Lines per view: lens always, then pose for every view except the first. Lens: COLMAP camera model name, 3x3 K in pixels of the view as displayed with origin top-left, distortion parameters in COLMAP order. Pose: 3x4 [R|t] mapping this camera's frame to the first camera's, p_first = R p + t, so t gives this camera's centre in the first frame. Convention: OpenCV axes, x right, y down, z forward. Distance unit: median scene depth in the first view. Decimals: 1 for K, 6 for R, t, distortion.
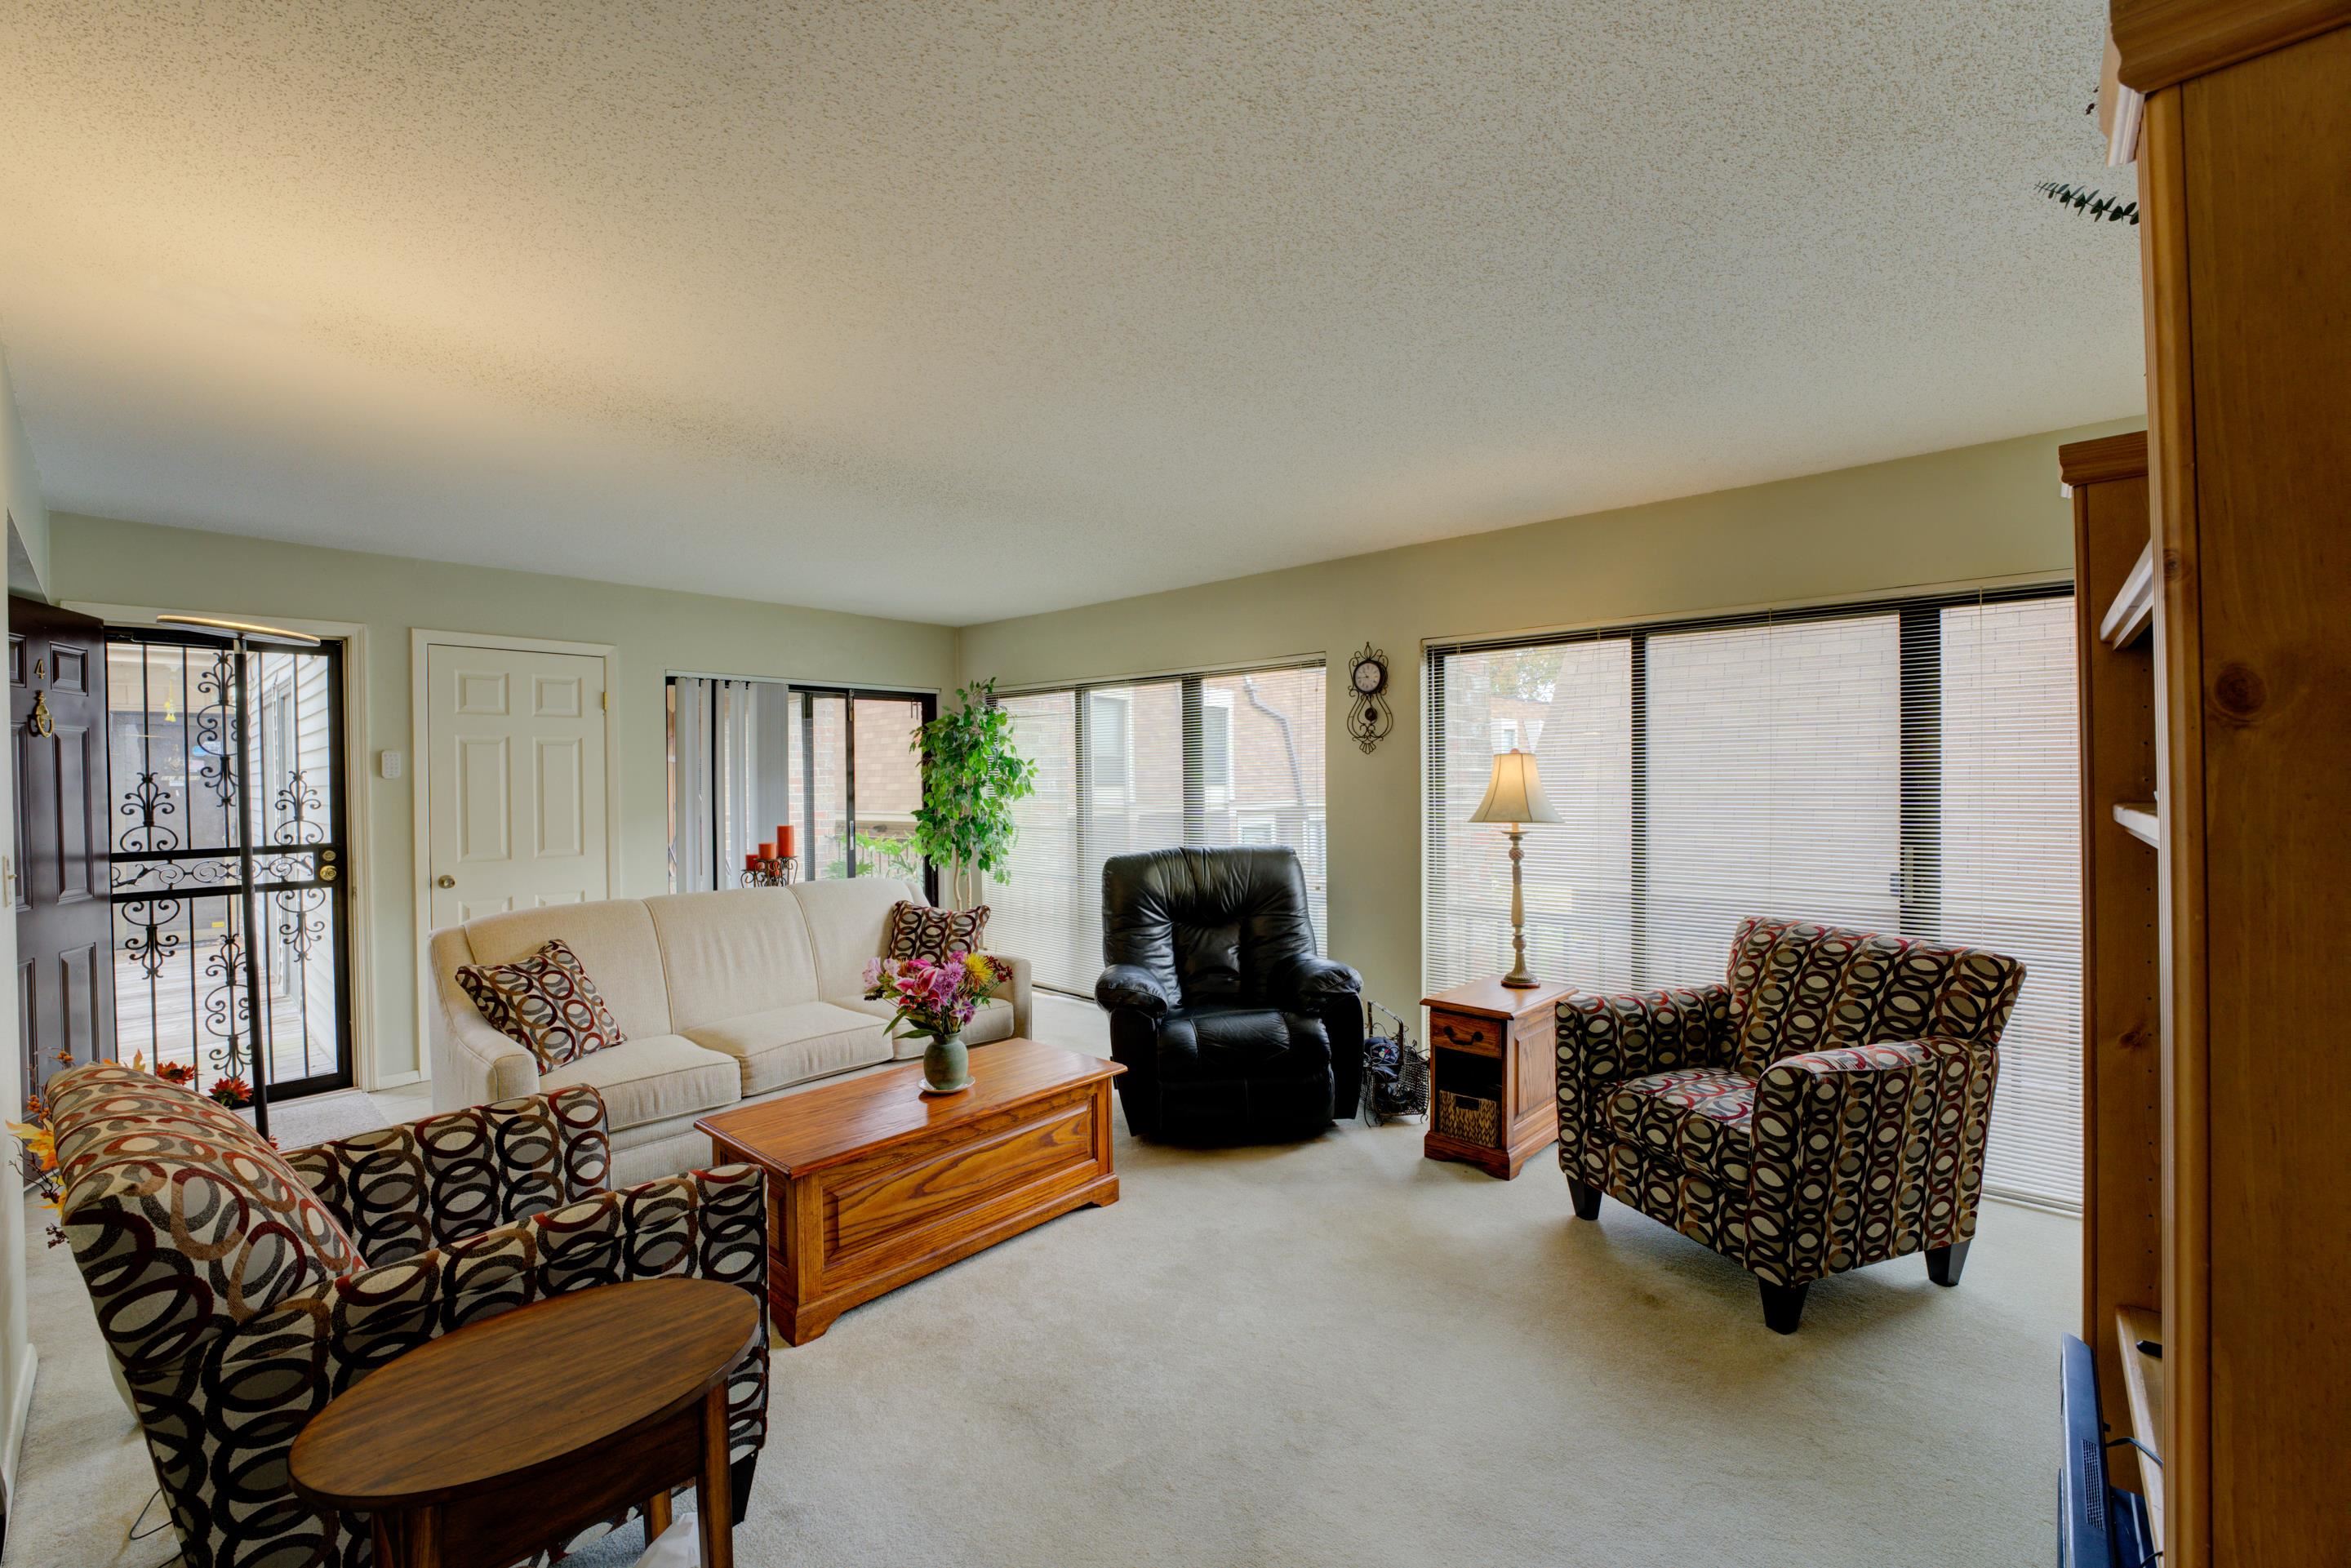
lens RADIAL K [[968.3, 0, 1179.9], [0, 968.3, 785.2], [0, 0, 1]] dist [-0.001883, 0.000087]
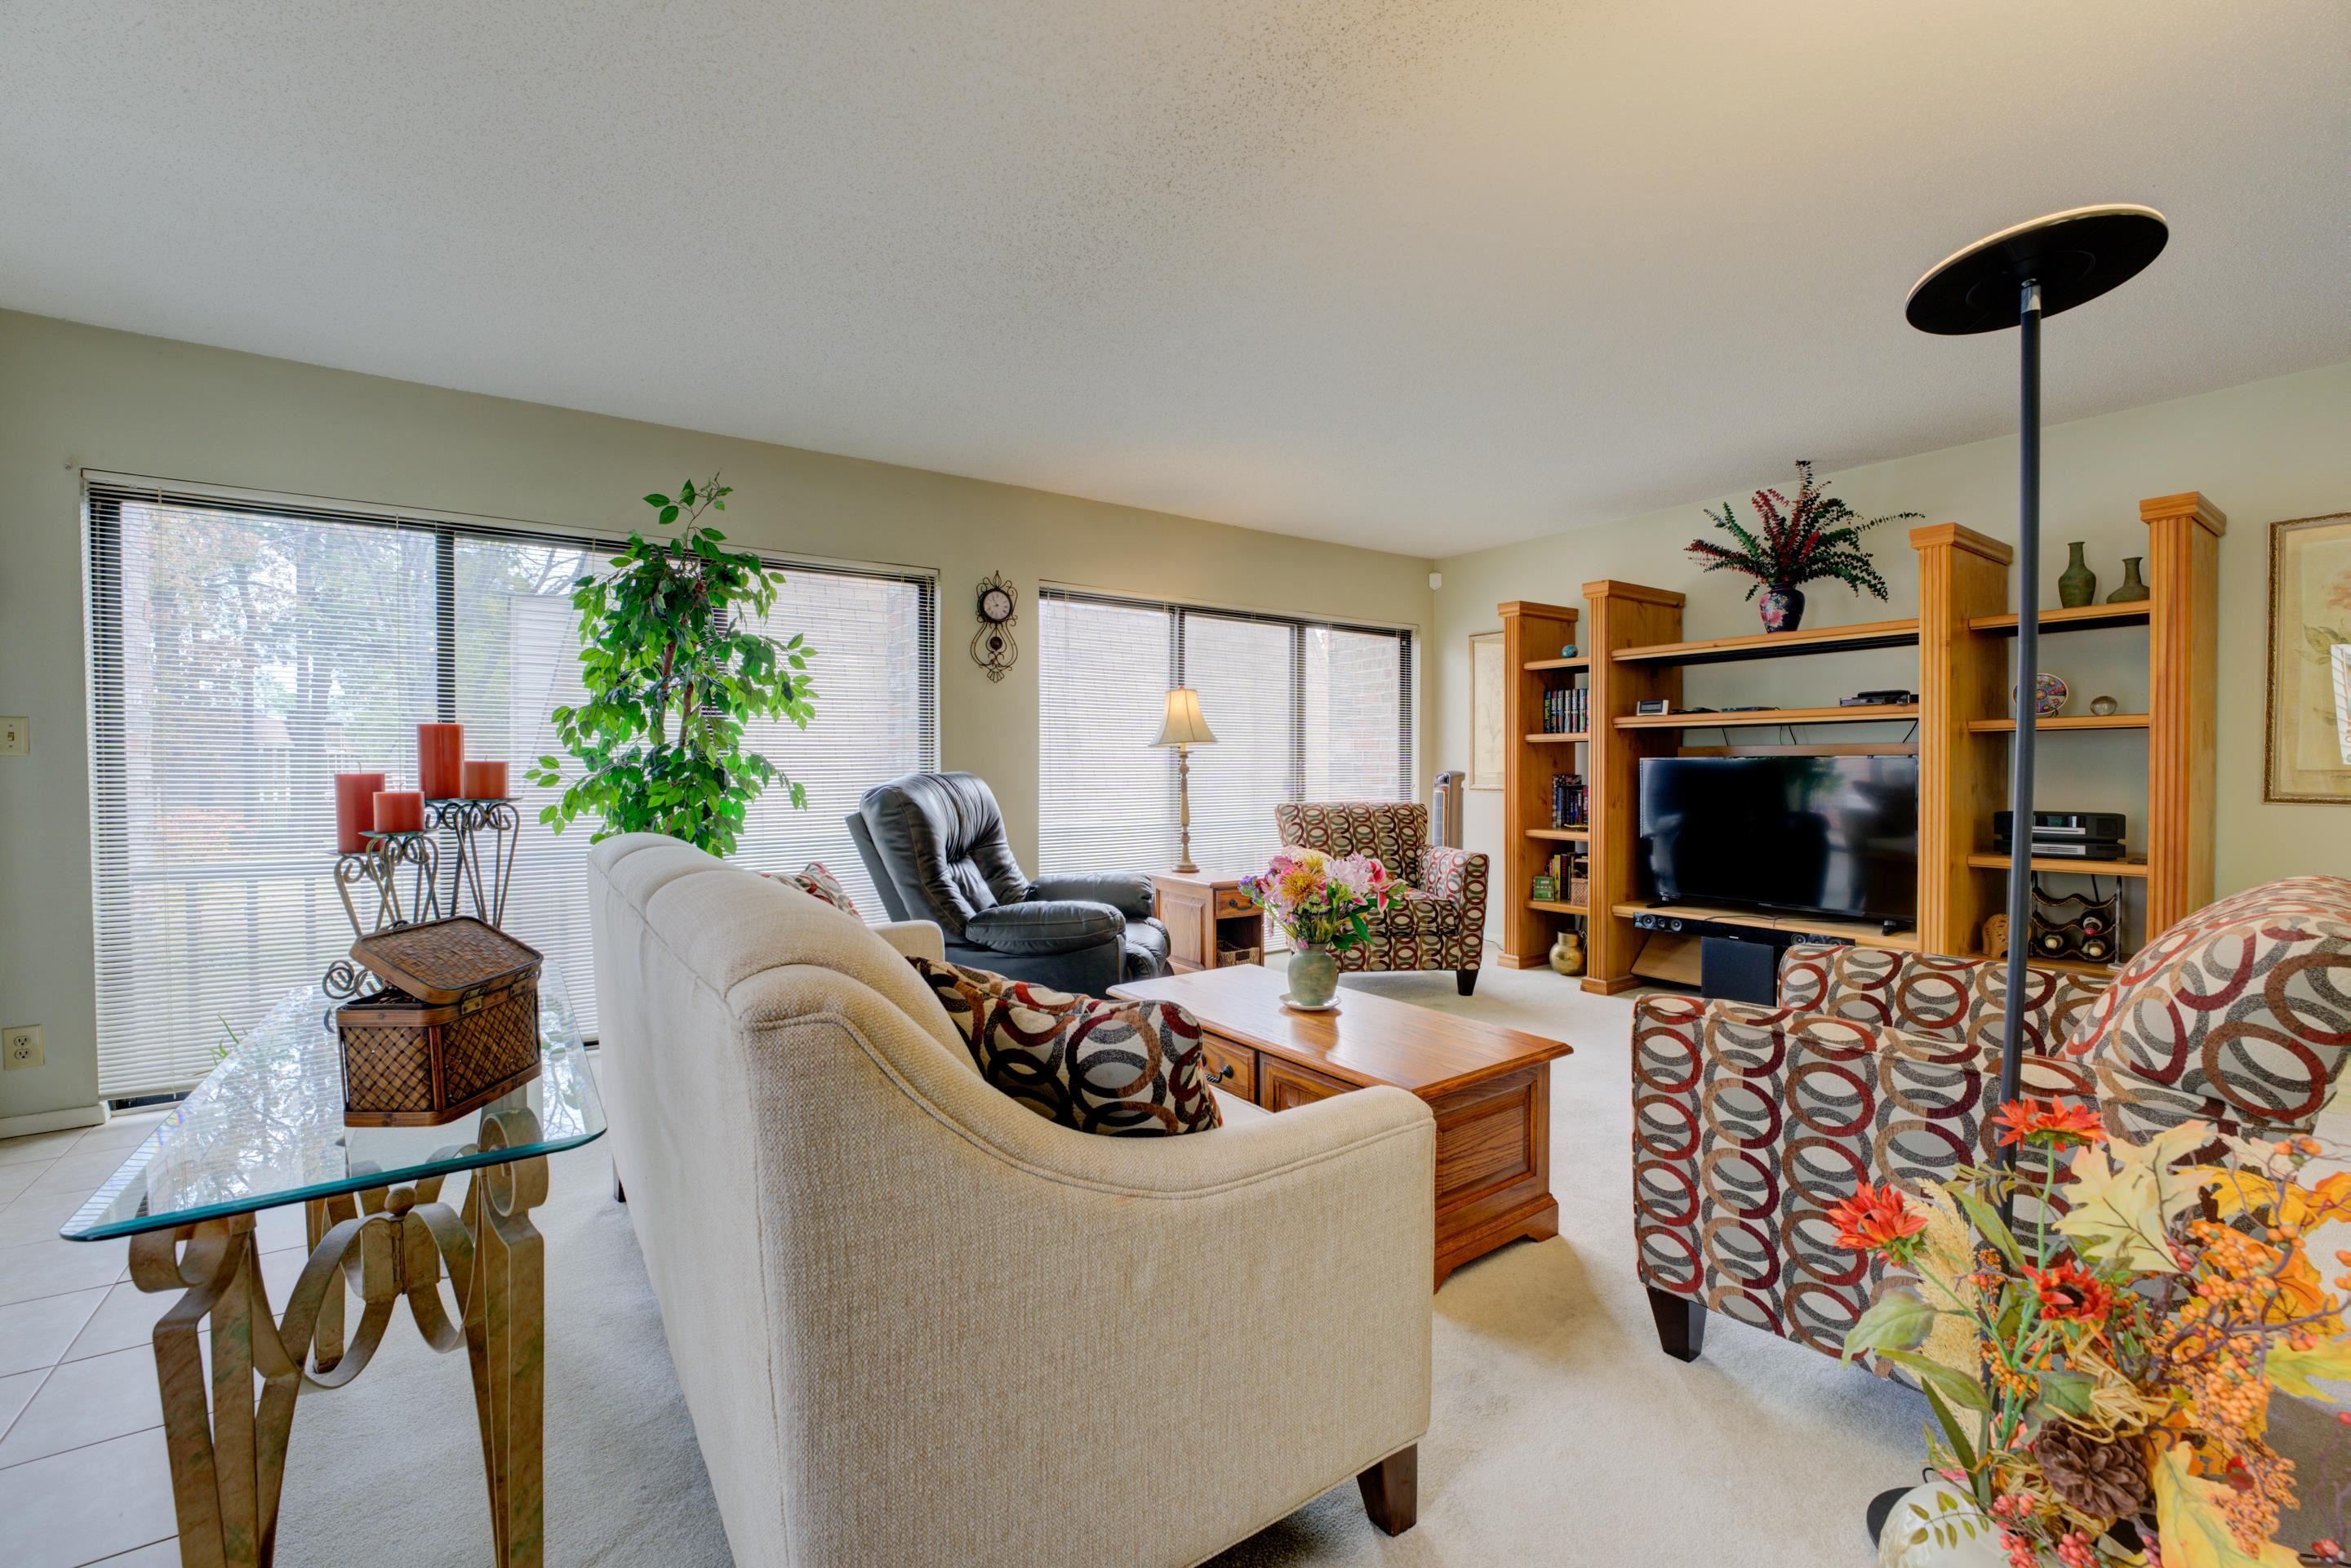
lens RADIAL K [[968.3, 0, 1170.4], [0, 968.3, 782.7], [0, 0, 1]] dist [-0.001883, 0.000087]
pose [[0.235712, -0.007847, 0.971791, -0.864073], [0.008155, 0.999948, 0.006096, 0.078399], [-0.971789, 0.006488, 0.235764, 0.695110]]
